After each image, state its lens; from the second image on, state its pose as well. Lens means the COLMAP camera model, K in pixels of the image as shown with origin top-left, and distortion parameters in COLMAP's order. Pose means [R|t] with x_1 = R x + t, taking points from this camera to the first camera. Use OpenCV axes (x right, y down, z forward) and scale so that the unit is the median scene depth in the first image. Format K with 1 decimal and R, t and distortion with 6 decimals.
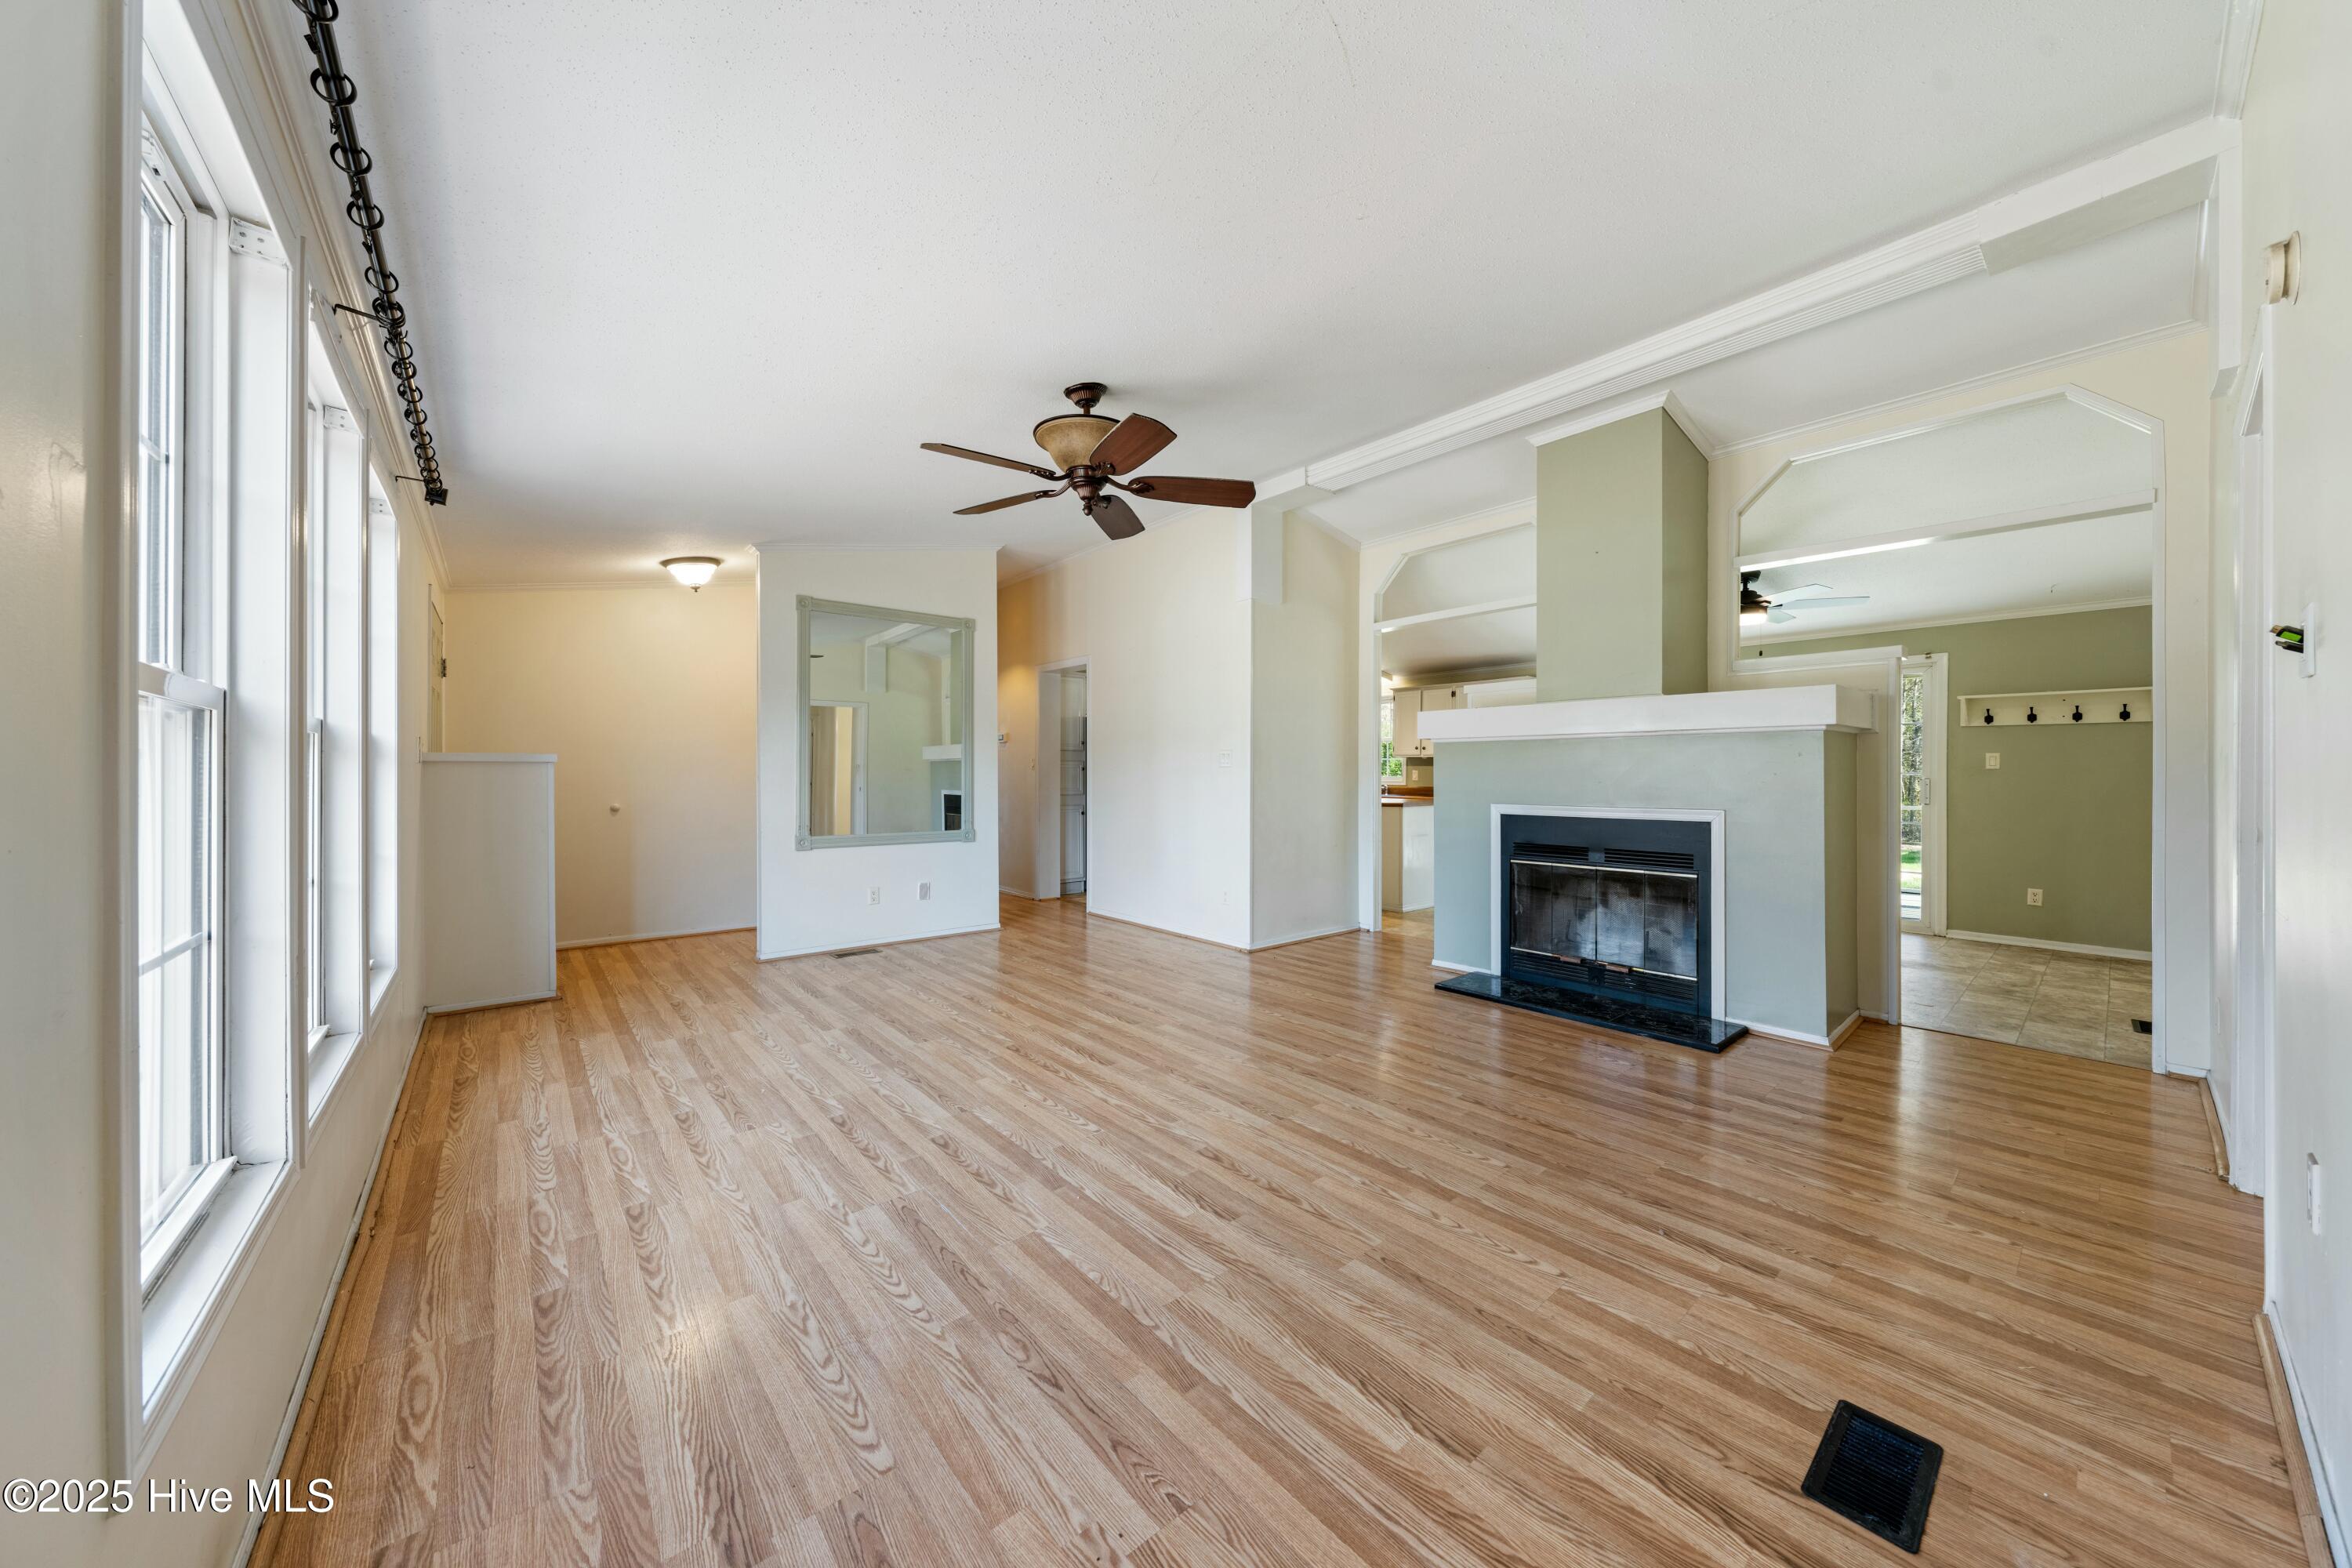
lens RADIAL K [[794.0, 0, 1197.5], [0, 794.0, 777.1], [0, 0, 1]] dist [0.002367, 0.000483]
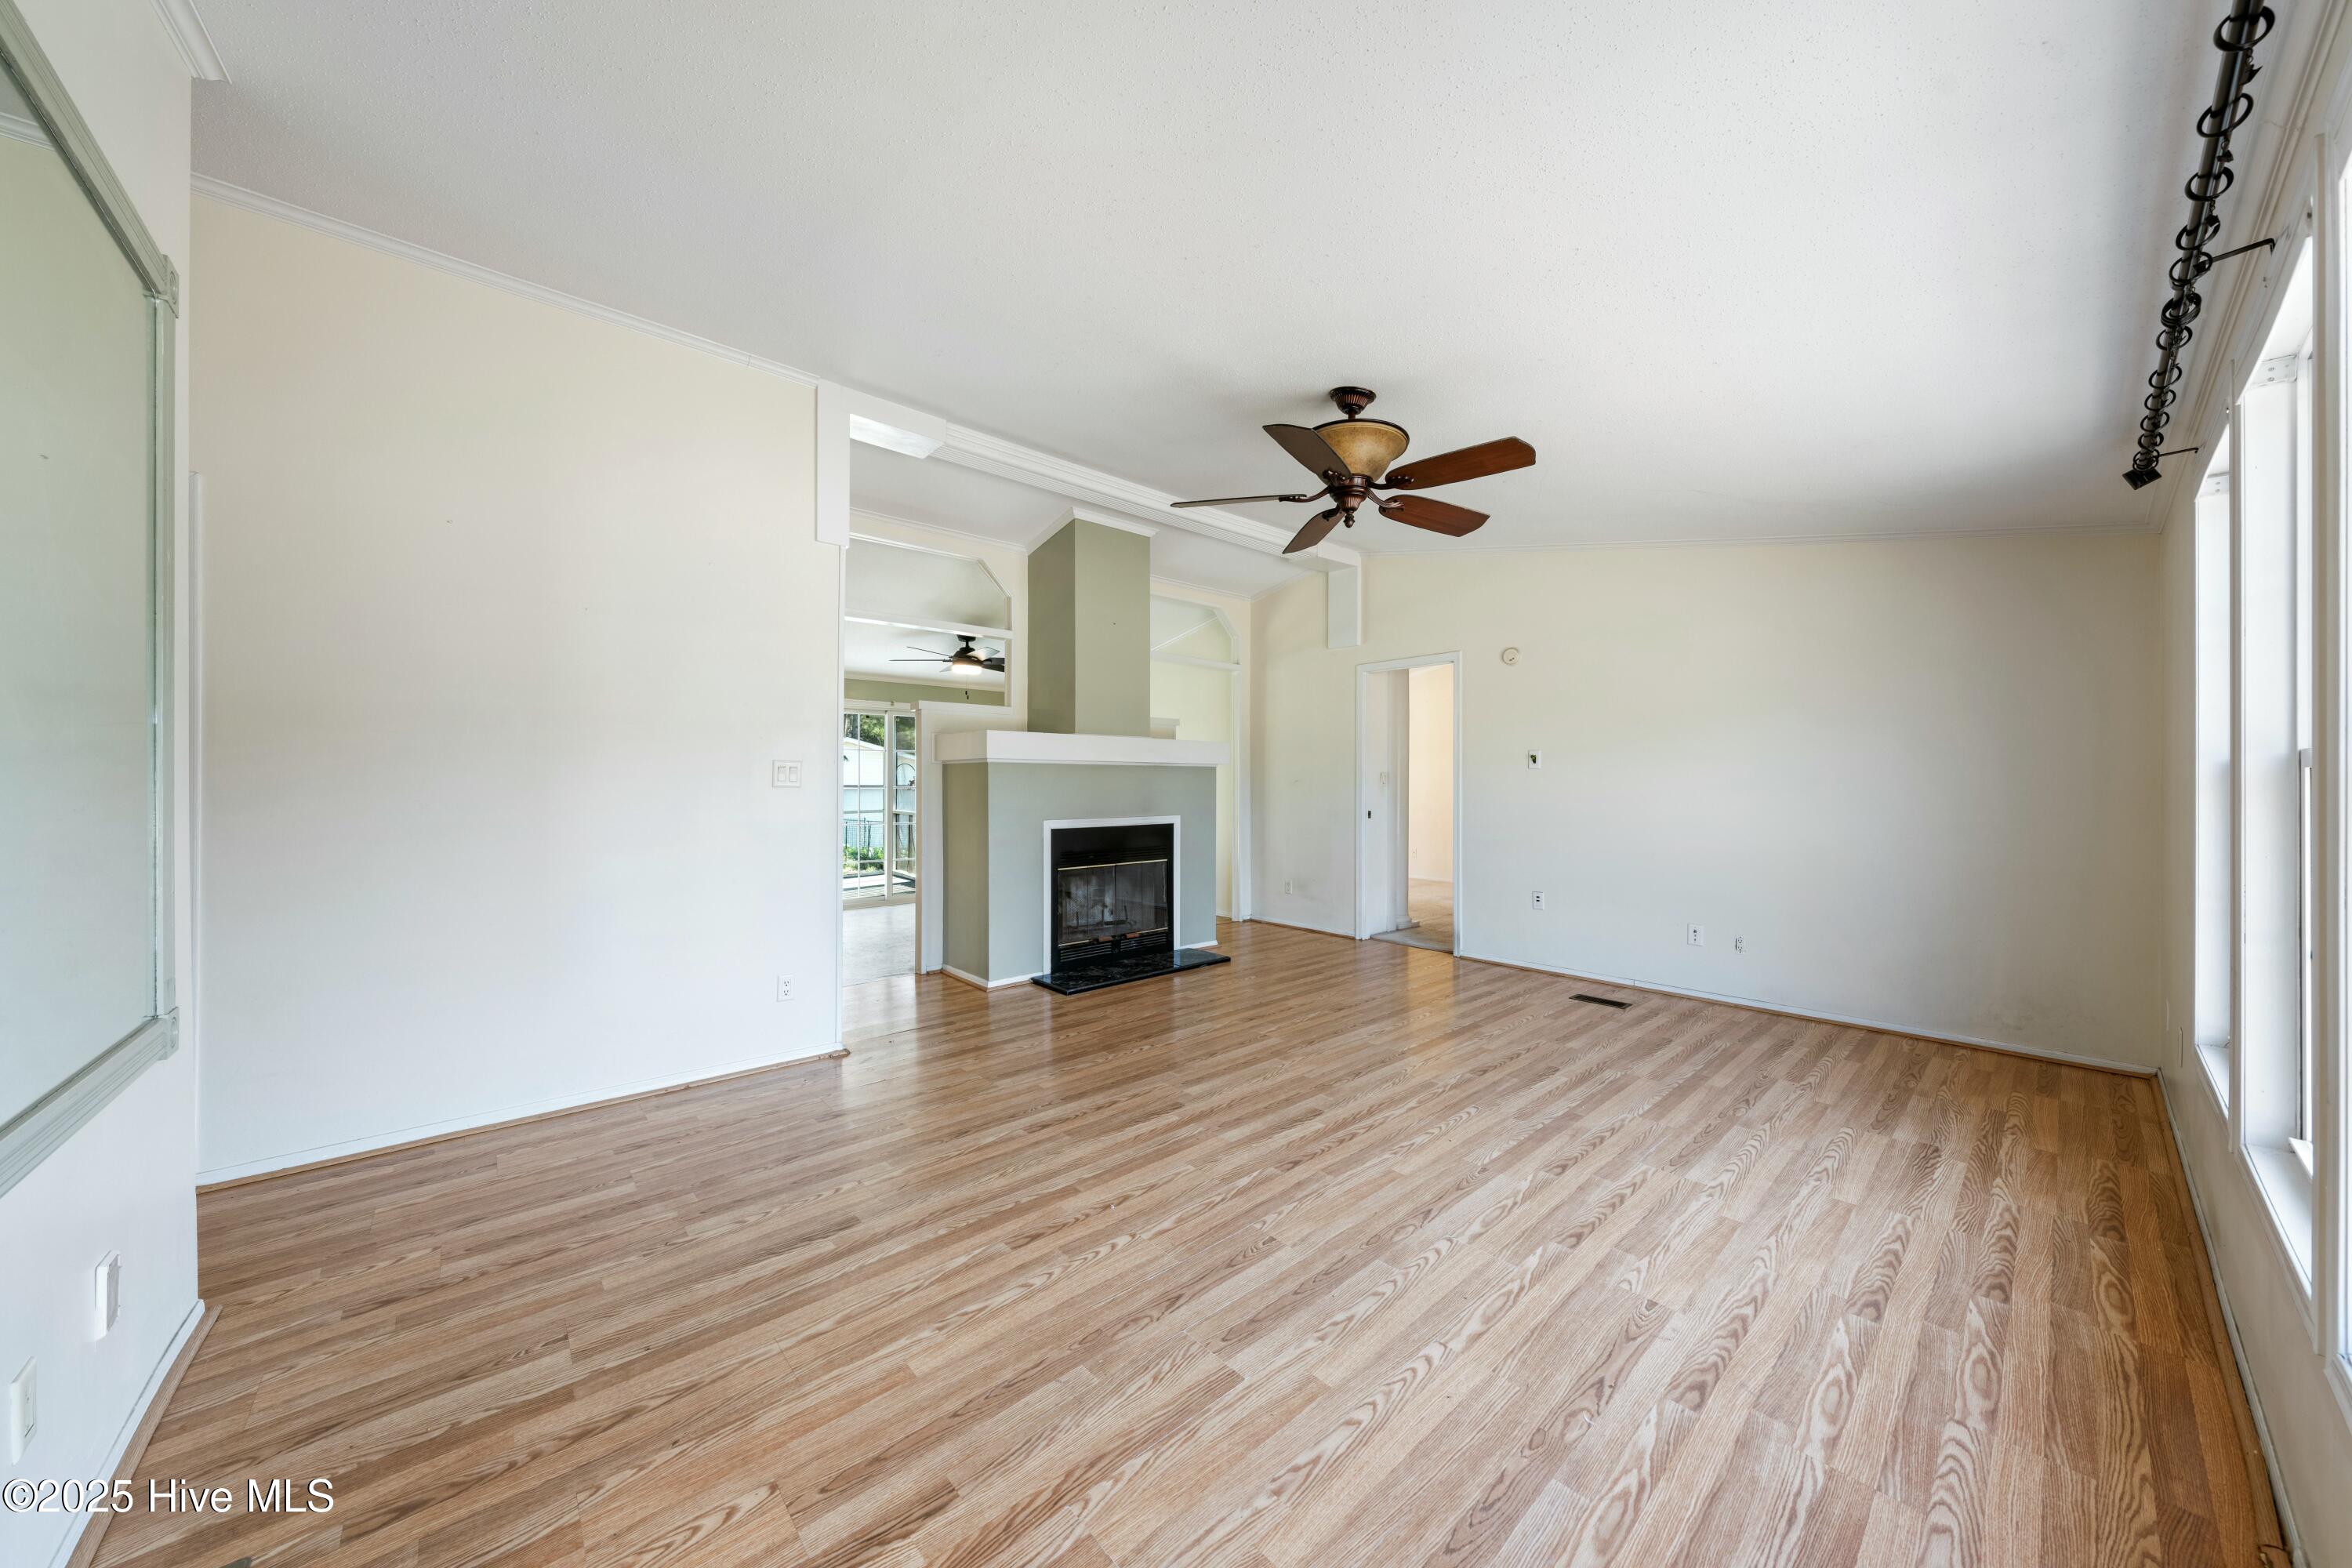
lens RADIAL K [[794.0, 0, 1183.0], [0, 794.0, 768.7], [0, 0, 1]] dist [0.002367, 0.000483]
pose [[-0.012275, 0.017827, 0.999766, -1.379289], [0.001726, 0.999840, -0.017807, -0.033432], [-0.999923, 0.001507, -0.012304, 1.537259]]
